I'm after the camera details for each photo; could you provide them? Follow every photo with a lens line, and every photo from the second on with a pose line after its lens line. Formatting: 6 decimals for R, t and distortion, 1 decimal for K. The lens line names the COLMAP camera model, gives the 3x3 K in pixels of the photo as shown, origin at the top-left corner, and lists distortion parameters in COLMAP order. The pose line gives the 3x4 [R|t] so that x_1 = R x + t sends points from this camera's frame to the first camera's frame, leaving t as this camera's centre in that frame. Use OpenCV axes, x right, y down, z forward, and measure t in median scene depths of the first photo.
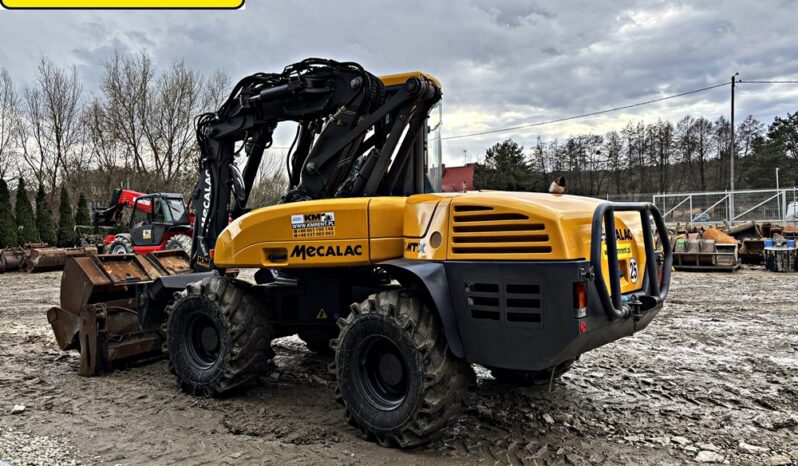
lens RADIAL K [[601.8, 0, 397.9], [0, 601.8, 229.4], [0, 0, 1]] dist [0.063342, -0.081180]
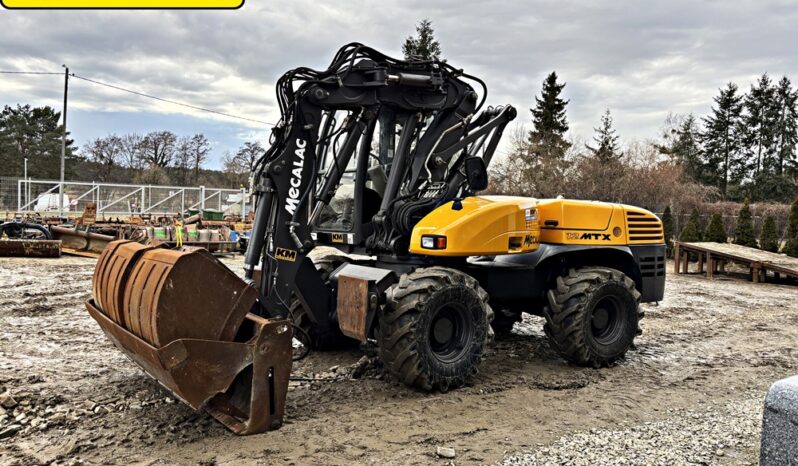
lens RADIAL K [[601.8, 0, 397.9], [0, 601.8, 229.4], [0, 0, 1]] dist [0.063342, -0.081180]
pose [[0.352665, 0.012096, 0.935672, -1.108840], [-0.028159, 0.999601, -0.002310, 0.020555], [-0.935326, -0.025533, 0.352865, 0.654532]]
